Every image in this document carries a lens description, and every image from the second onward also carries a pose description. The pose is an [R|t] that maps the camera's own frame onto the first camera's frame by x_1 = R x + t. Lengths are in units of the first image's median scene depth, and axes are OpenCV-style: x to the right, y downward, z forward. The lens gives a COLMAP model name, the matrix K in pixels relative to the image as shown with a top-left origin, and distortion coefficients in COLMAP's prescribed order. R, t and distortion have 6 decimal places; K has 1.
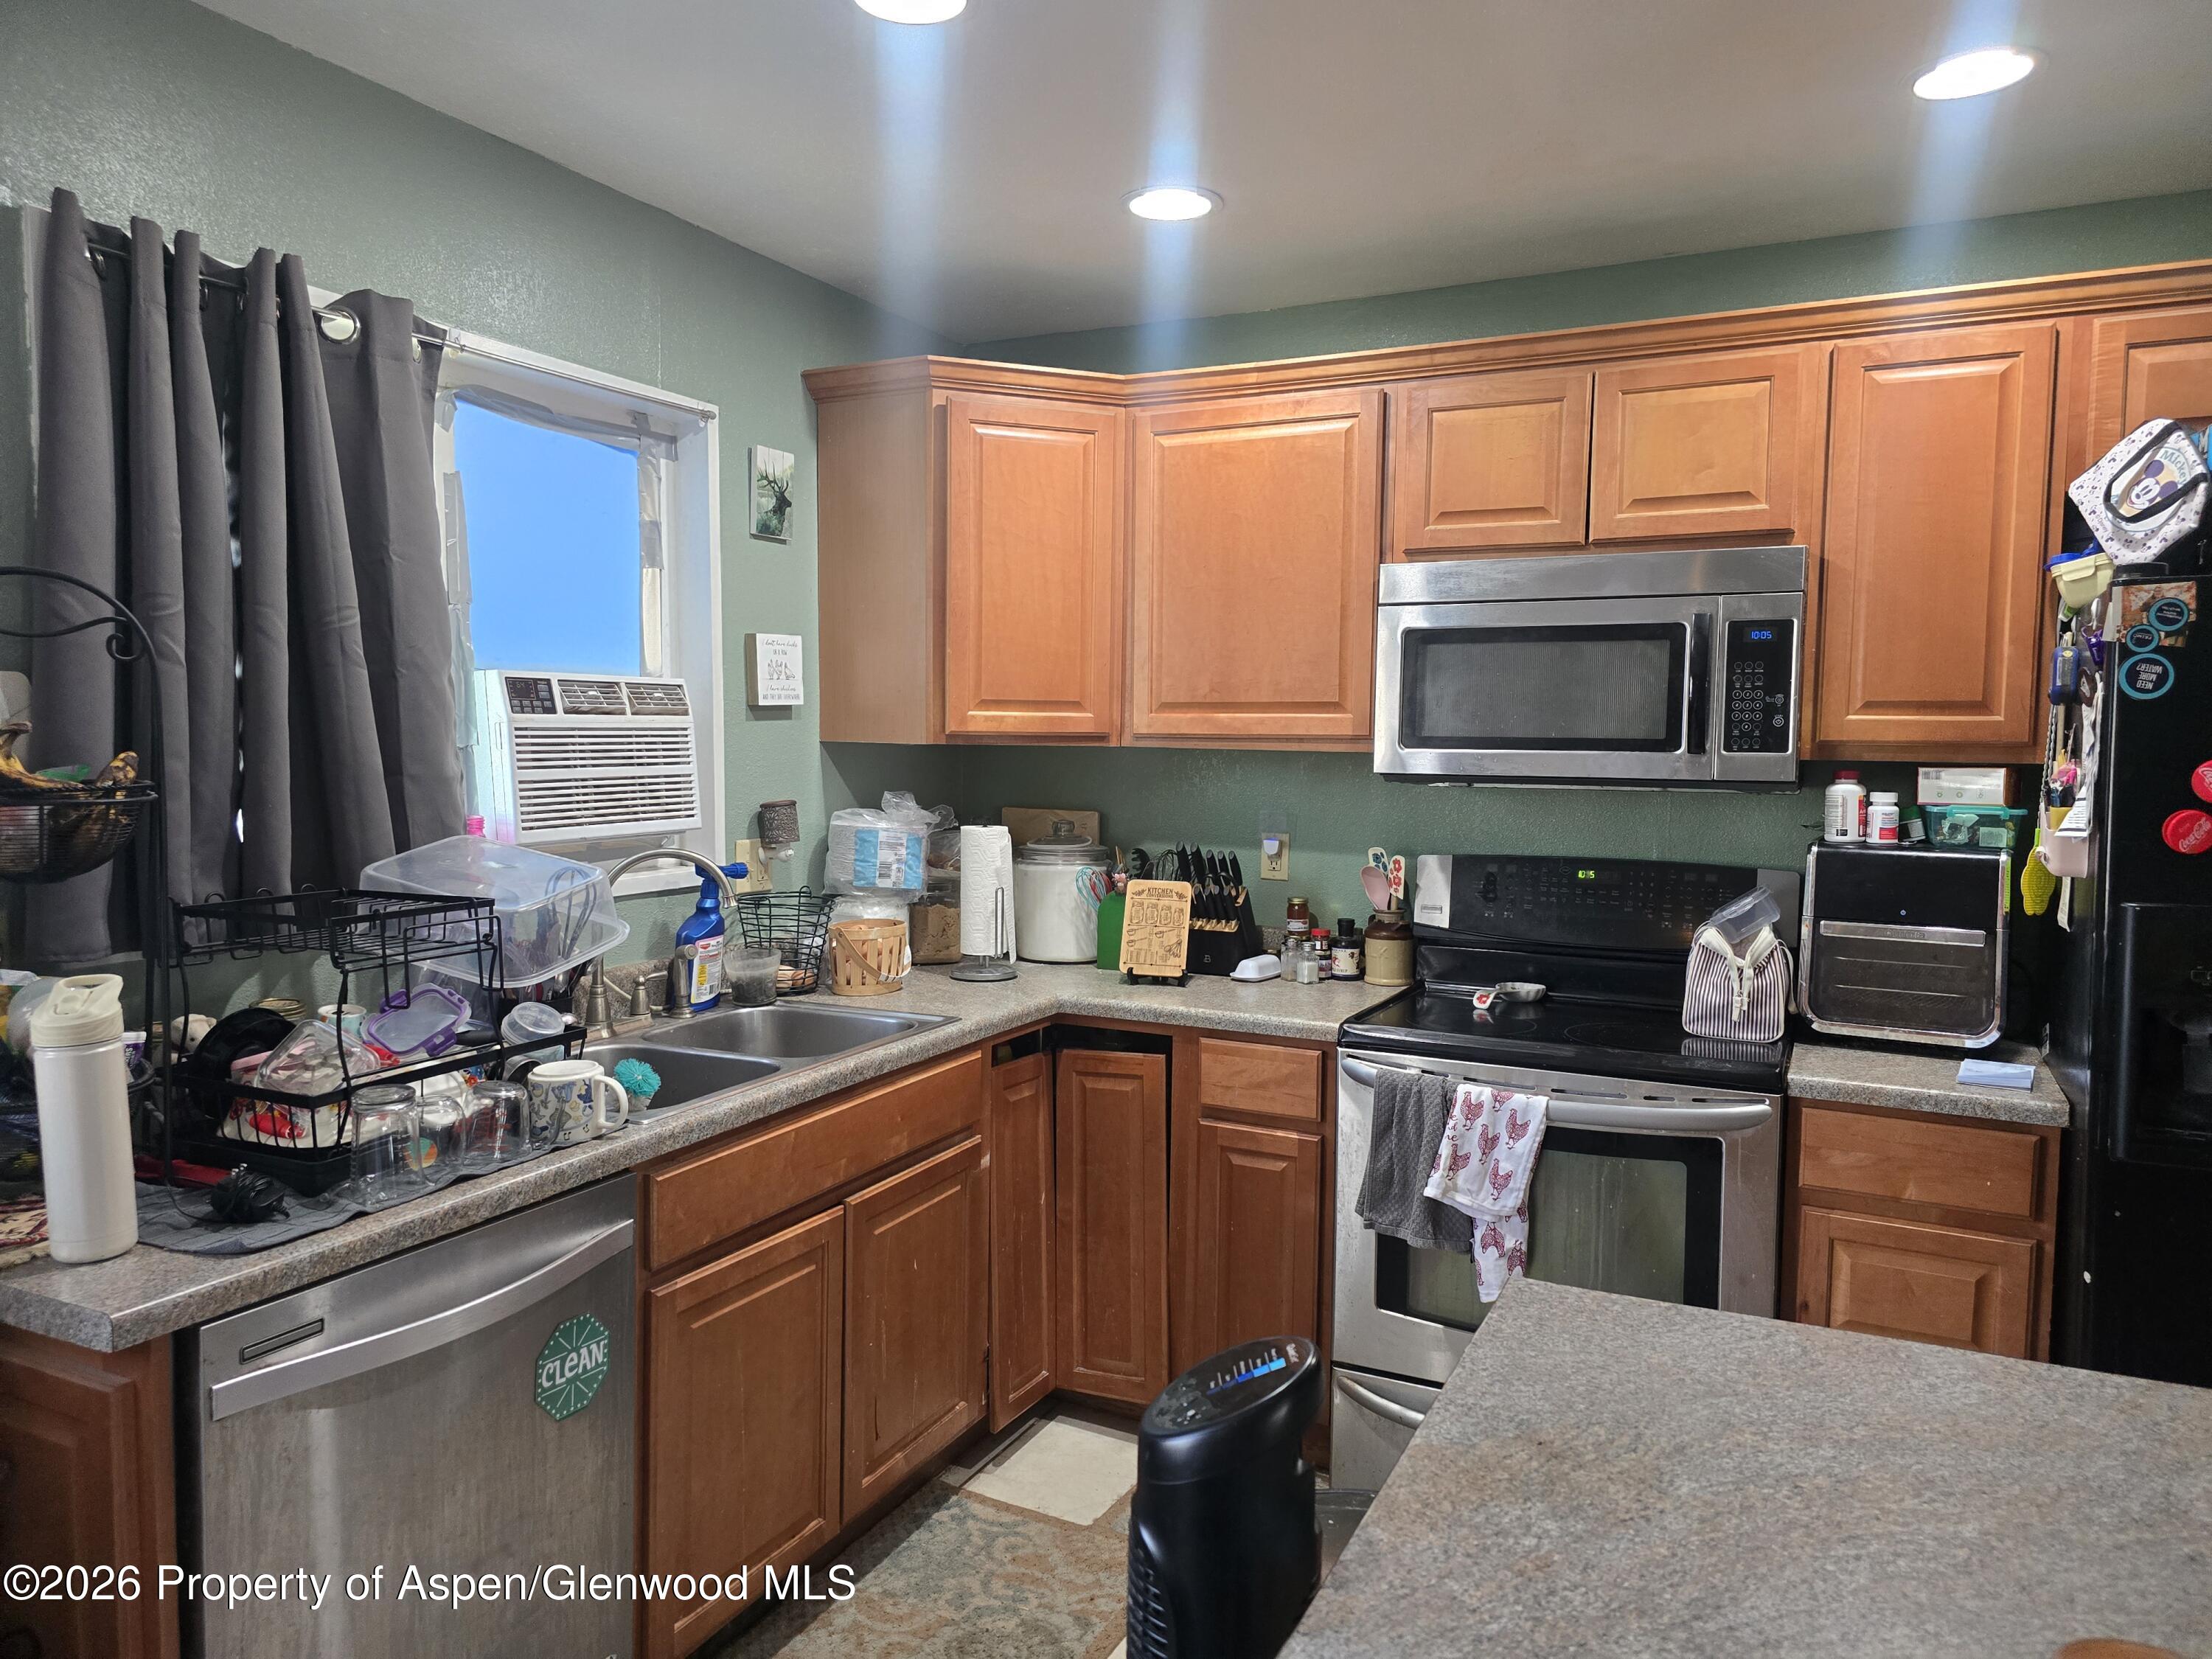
lens RADIAL K [[1478.7, 0, 1100.4], [0, 1478.7, 826.9], [0, 0, 1]] dist [0.059694, -0.055261]
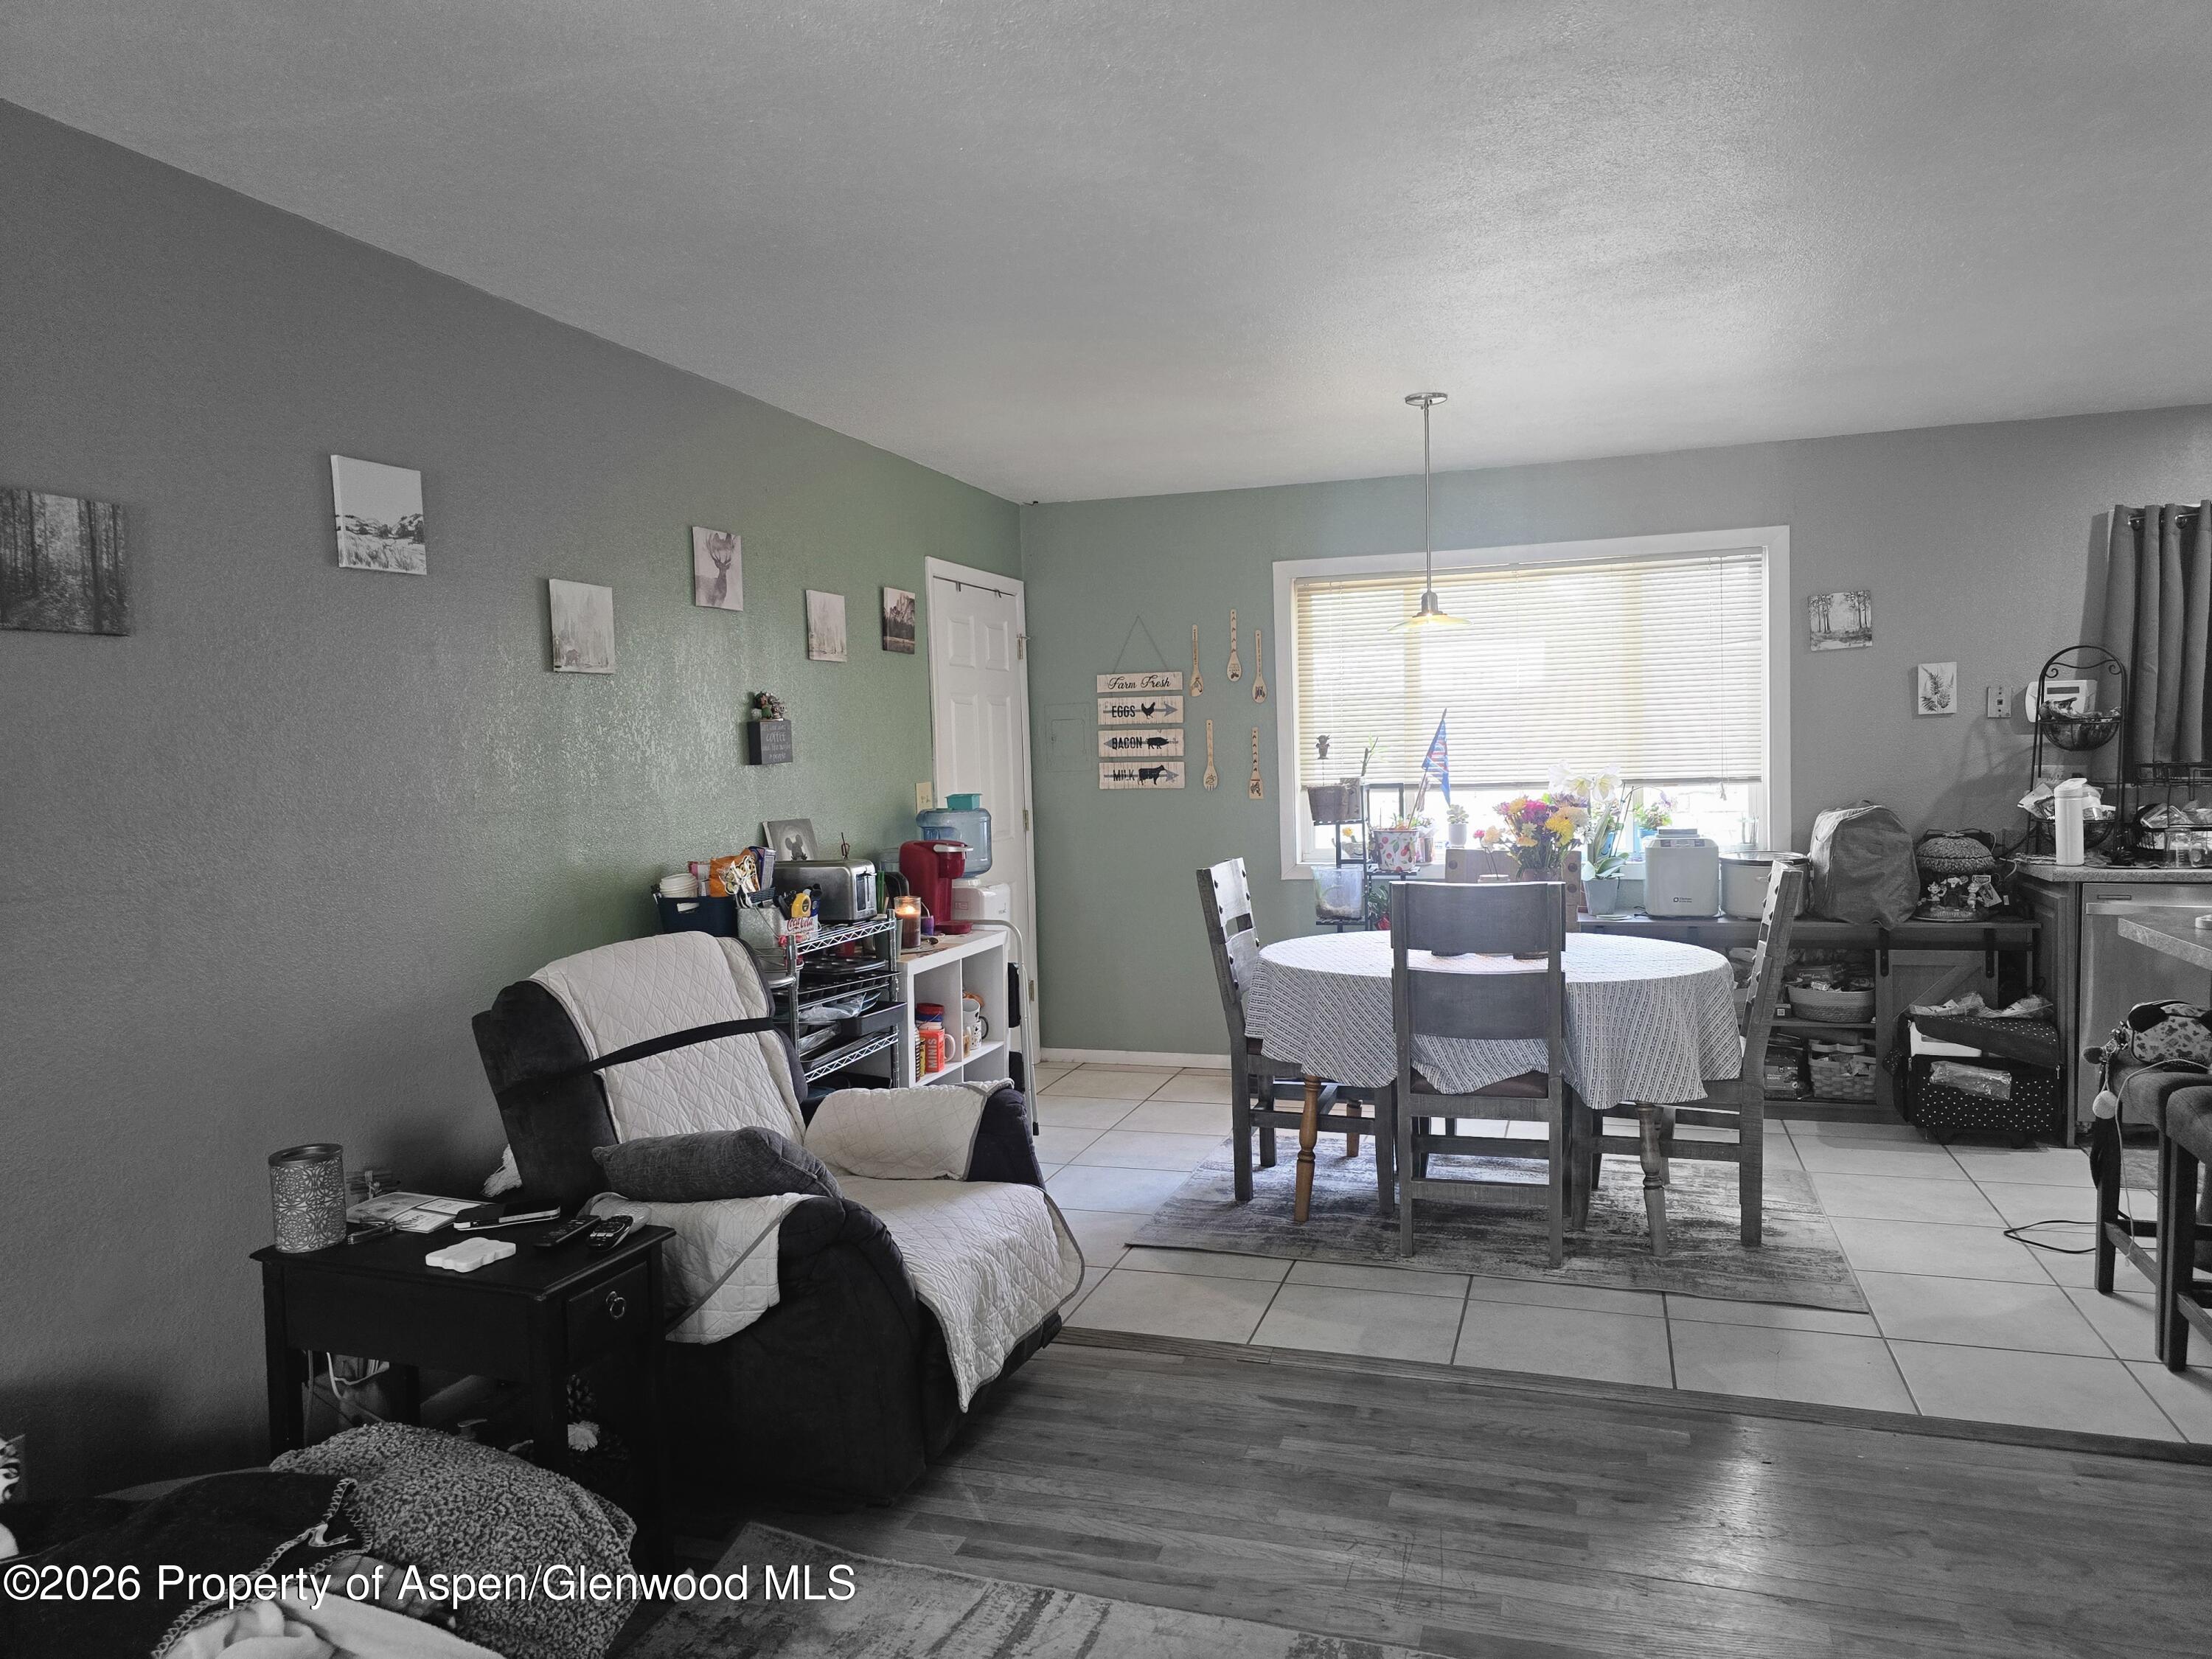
lens RADIAL K [[1478.7, 0, 1093.8], [0, 1478.7, 827.3], [0, 0, 1]] dist [0.059694, -0.055261]
pose [[0.127110, 0.043269, -0.990944, 1.244699], [-0.032836, 0.998684, 0.039395, 0.083709], [0.991345, 0.027531, 0.128363, -0.821153]]
